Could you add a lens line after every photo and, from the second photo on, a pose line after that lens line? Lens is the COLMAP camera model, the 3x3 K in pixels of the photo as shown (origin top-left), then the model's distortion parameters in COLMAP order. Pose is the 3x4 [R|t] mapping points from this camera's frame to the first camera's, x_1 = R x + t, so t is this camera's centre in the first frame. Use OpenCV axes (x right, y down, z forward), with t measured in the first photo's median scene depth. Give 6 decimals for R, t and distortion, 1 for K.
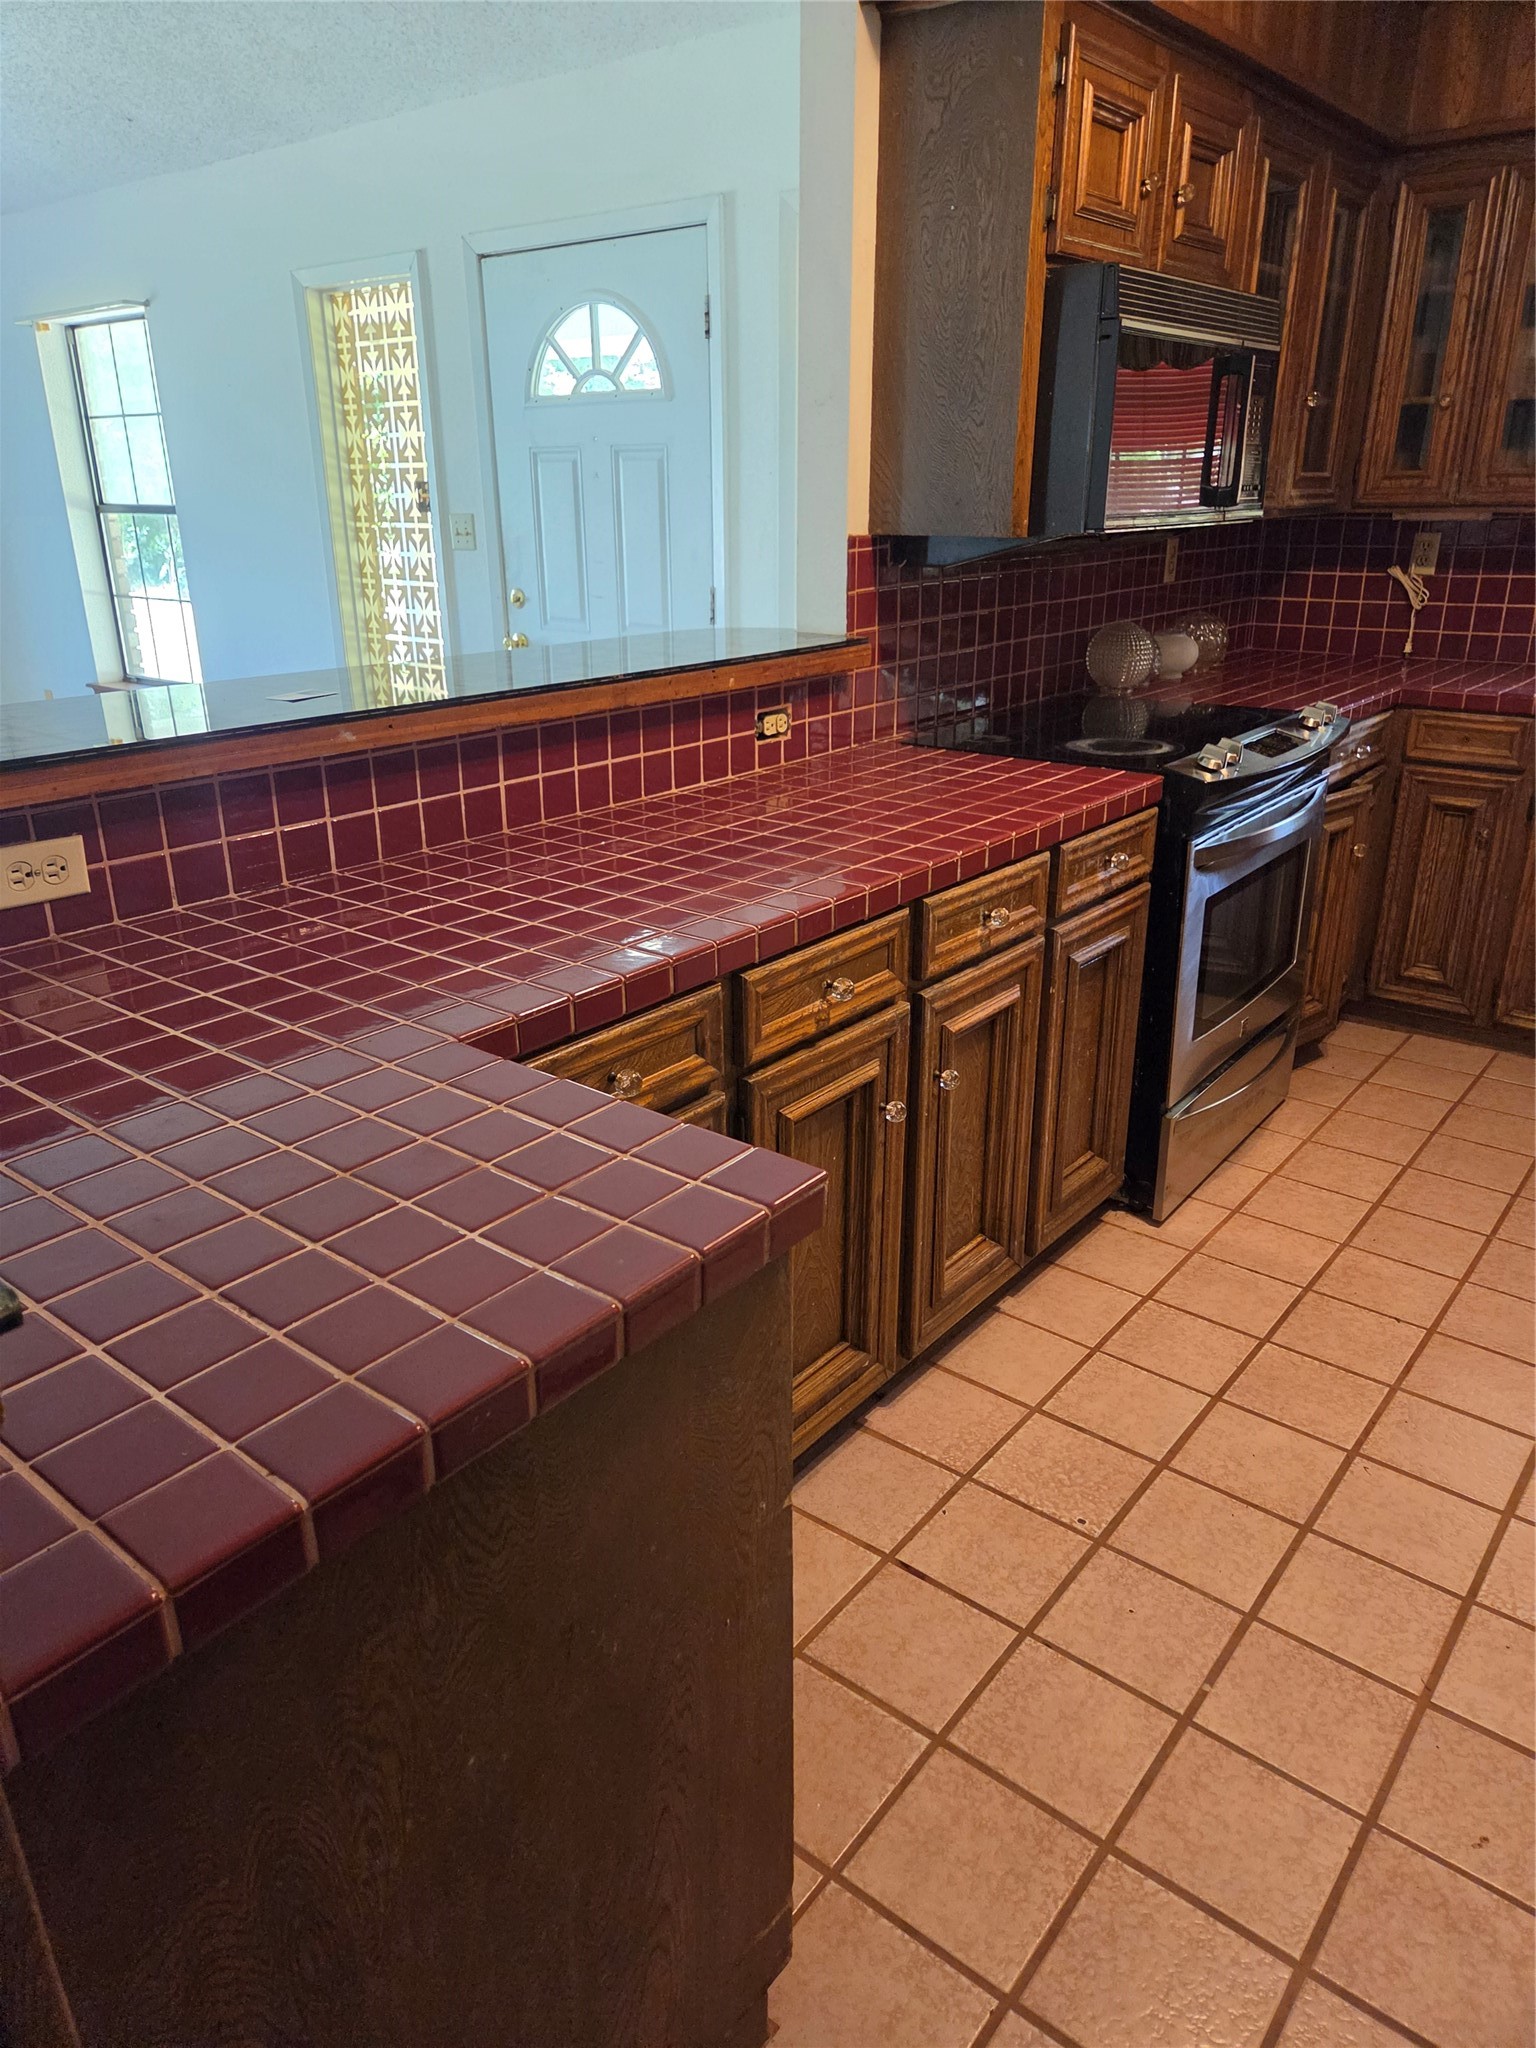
lens RADIAL K [[1370.1, 0, 779.9], [0, 1370.1, 1012.5], [0, 0, 1]] dist [0.063536, -0.053514]
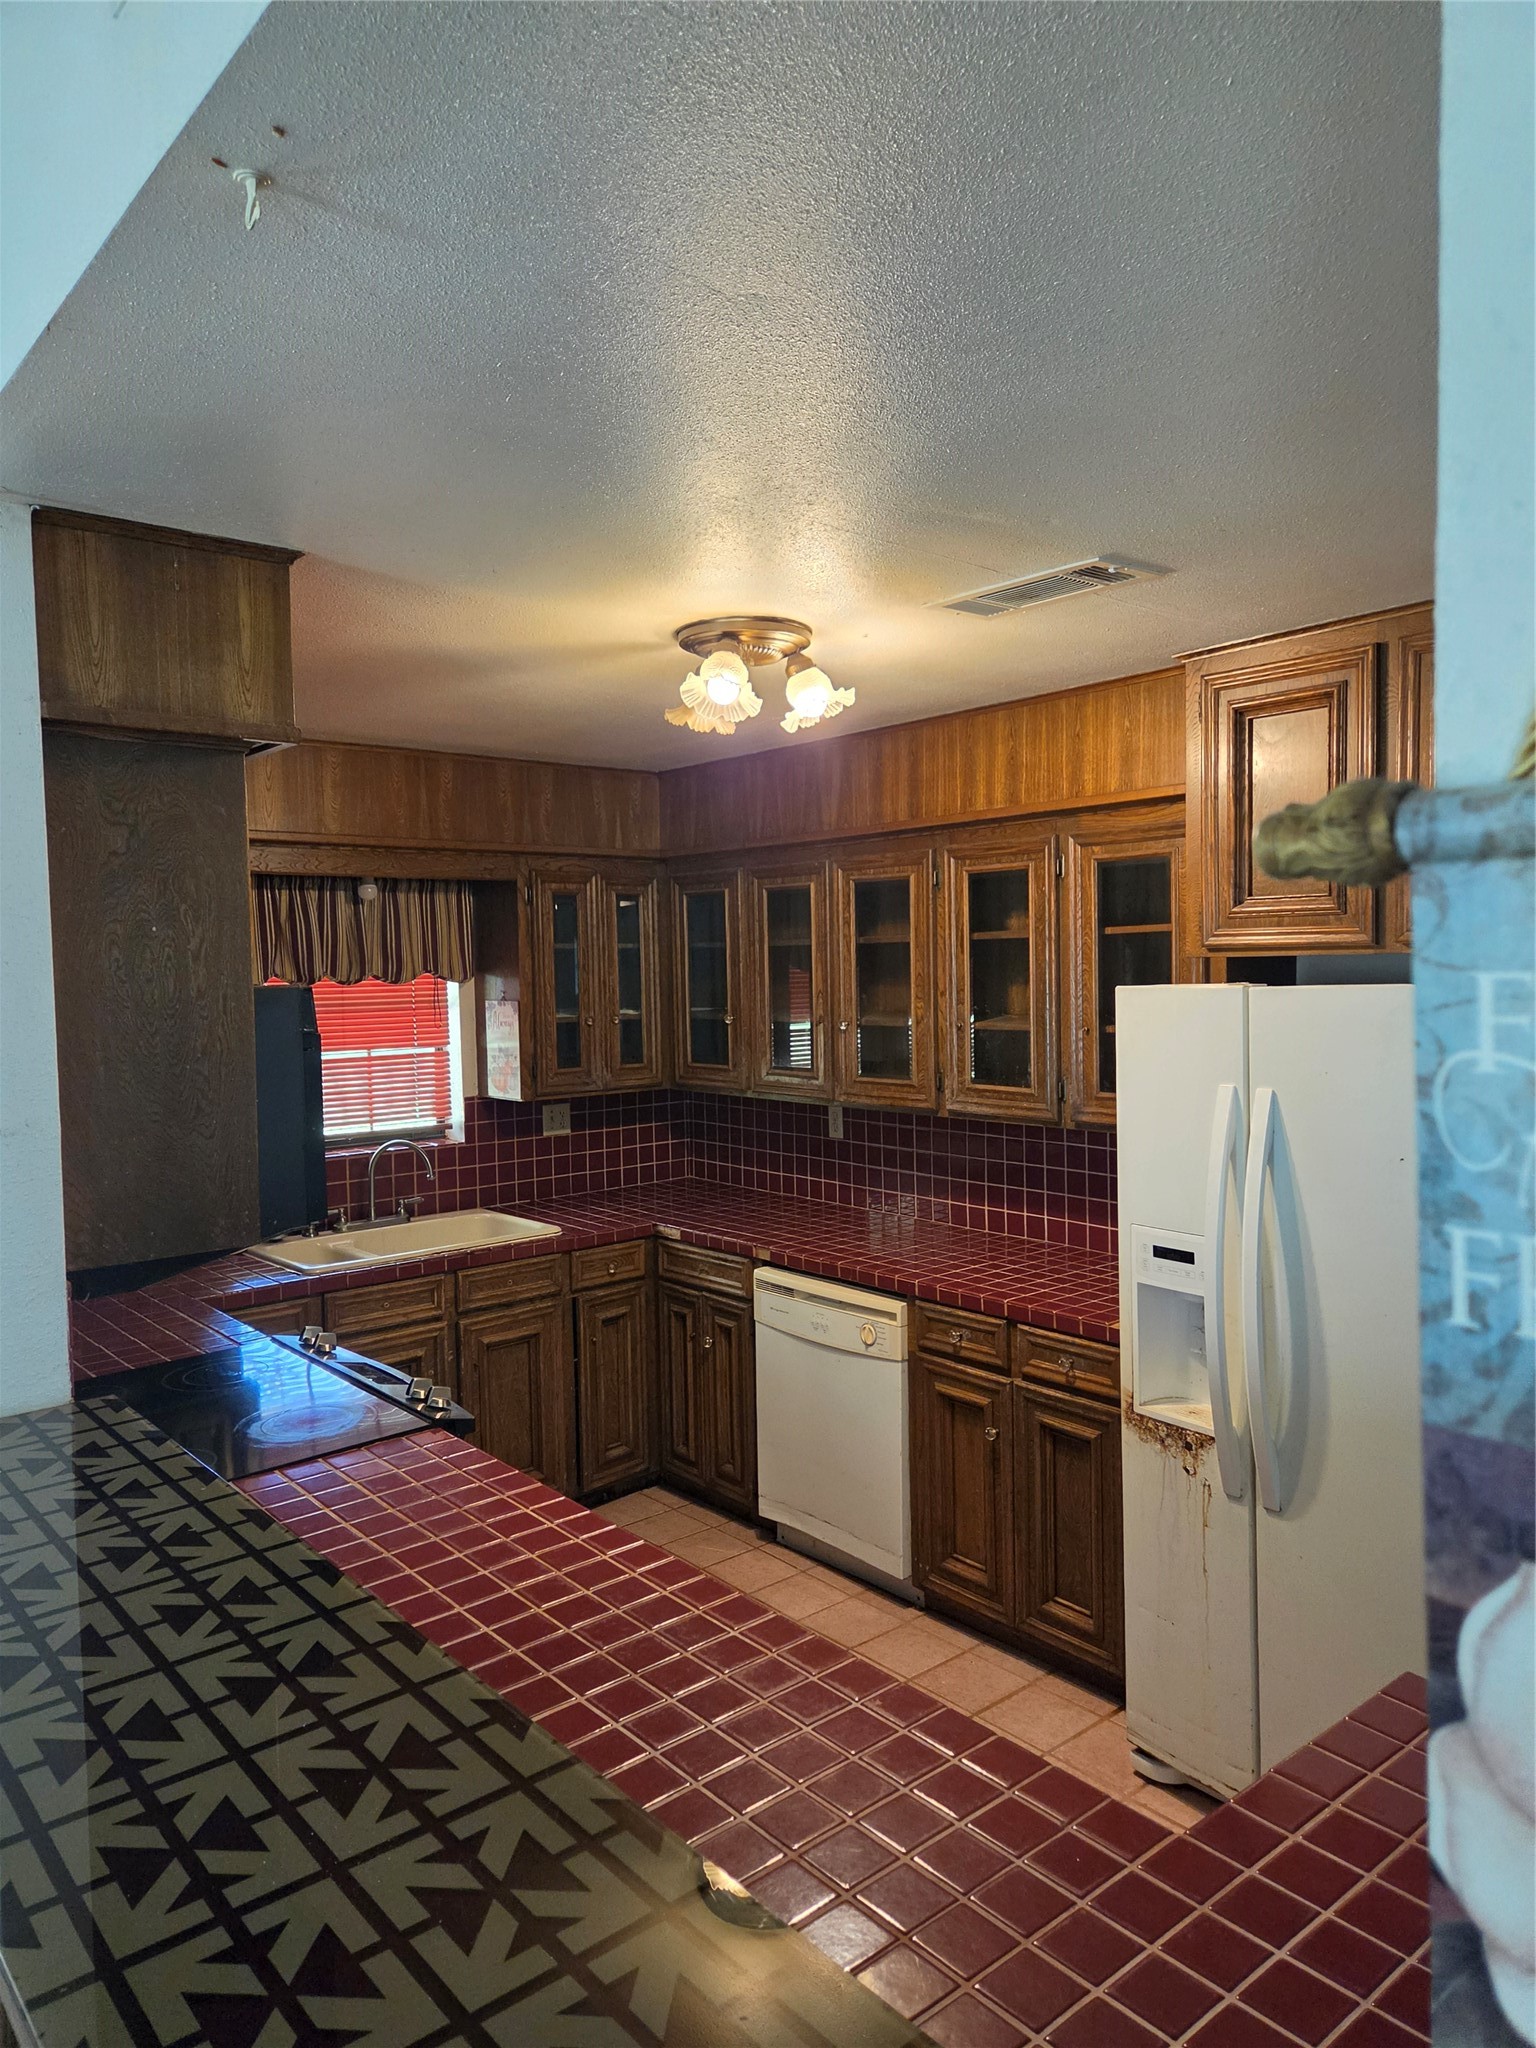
lens RADIAL K [[1370.1, 0, 796.5], [0, 1370.1, 1033.2], [0, 0, 1]] dist [0.063536, -0.053514]
pose [[0.185854, -0.050489, 0.981279, -0.595922], [0.372794, 0.927632, -0.022878, -0.282651], [-0.909111, 0.370067, 0.191226, 0.390528]]
